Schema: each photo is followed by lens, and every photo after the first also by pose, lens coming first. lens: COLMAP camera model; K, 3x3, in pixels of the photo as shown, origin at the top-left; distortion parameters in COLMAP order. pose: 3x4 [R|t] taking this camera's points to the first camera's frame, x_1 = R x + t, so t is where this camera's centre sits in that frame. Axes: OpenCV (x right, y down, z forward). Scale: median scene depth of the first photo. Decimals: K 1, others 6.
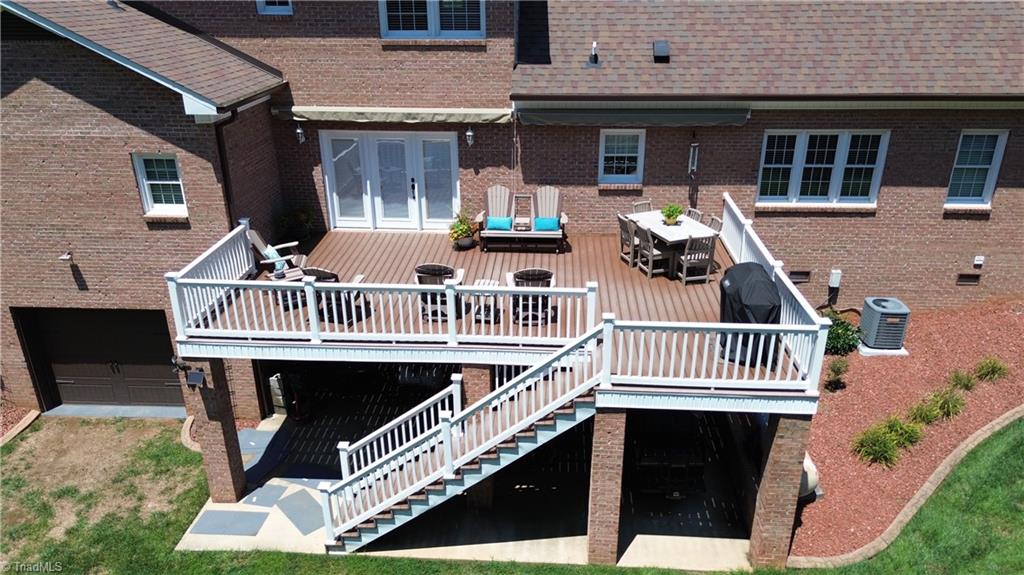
lens RADIAL K [[735.9, 0, 514.7], [0, 735.9, 292.9], [0, 0, 1]] dist [0.083634, -0.087203]
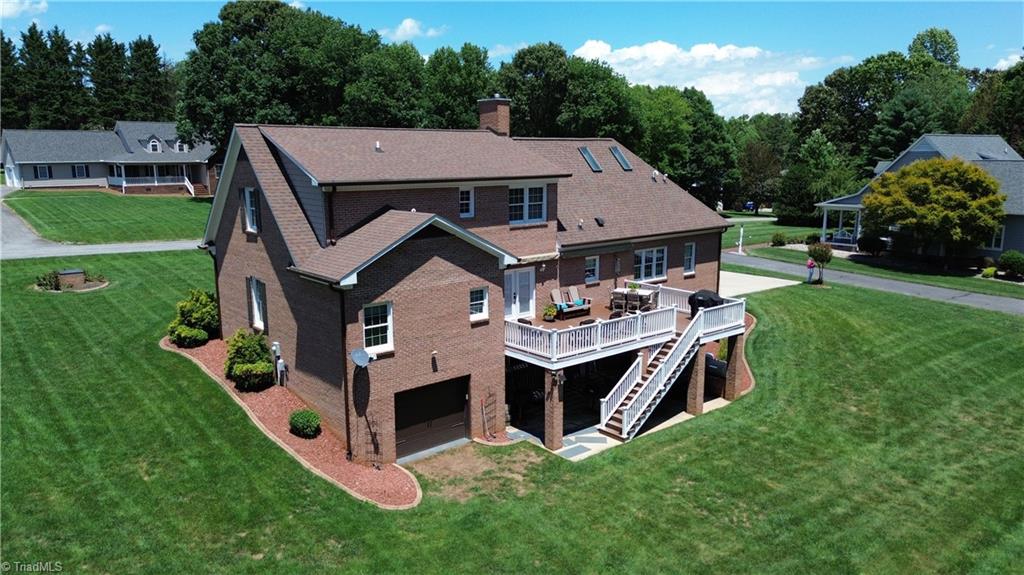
lens RADIAL K [[735.9, 0, 514.7], [0, 735.9, 292.9], [0, 0, 1]] dist [0.083634, -0.087203]
pose [[0.721455, -0.130398, 0.680073, -1.564143], [0.280326, 0.953034, -0.114648, 0.068868], [-0.633182, 0.273356, 0.724125, -0.414276]]
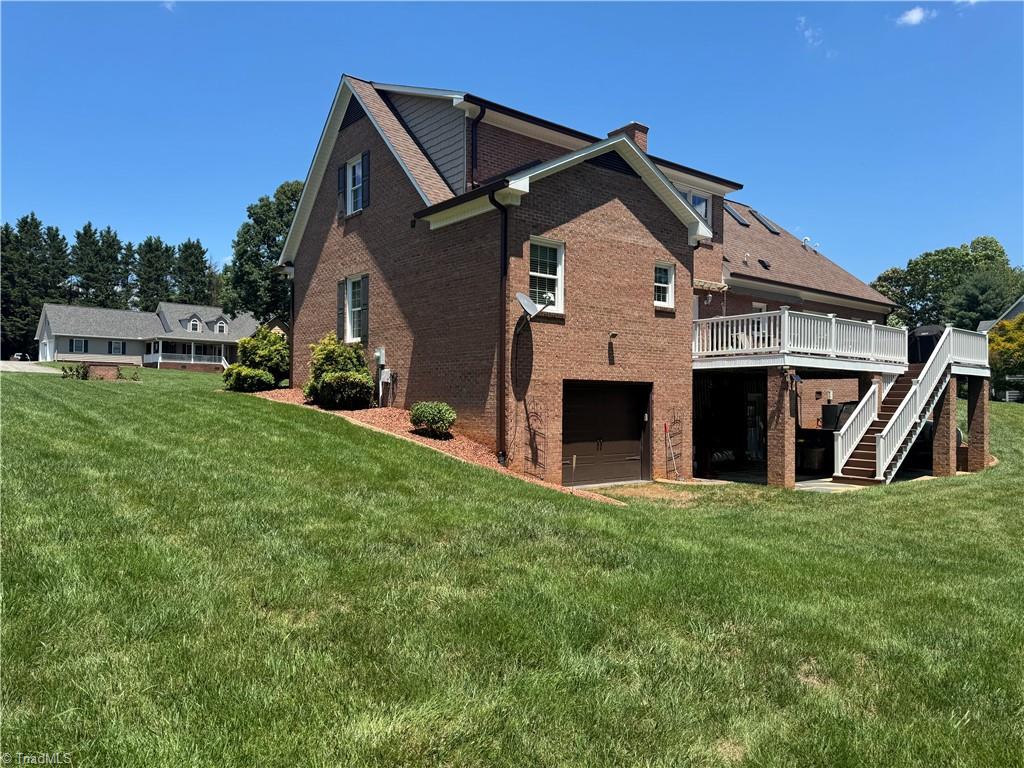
lens RADIAL K [[719.9, 0, 507.7], [0, 719.9, 388.2], [0, 0, 1]] dist [0.116709, -0.183993]
pose [[0.735175, 0.025753, 0.677388, -1.475430], [0.260652, 0.911714, -0.317549, 0.356567], [-0.625762, 0.410017, 0.663557, 0.330694]]
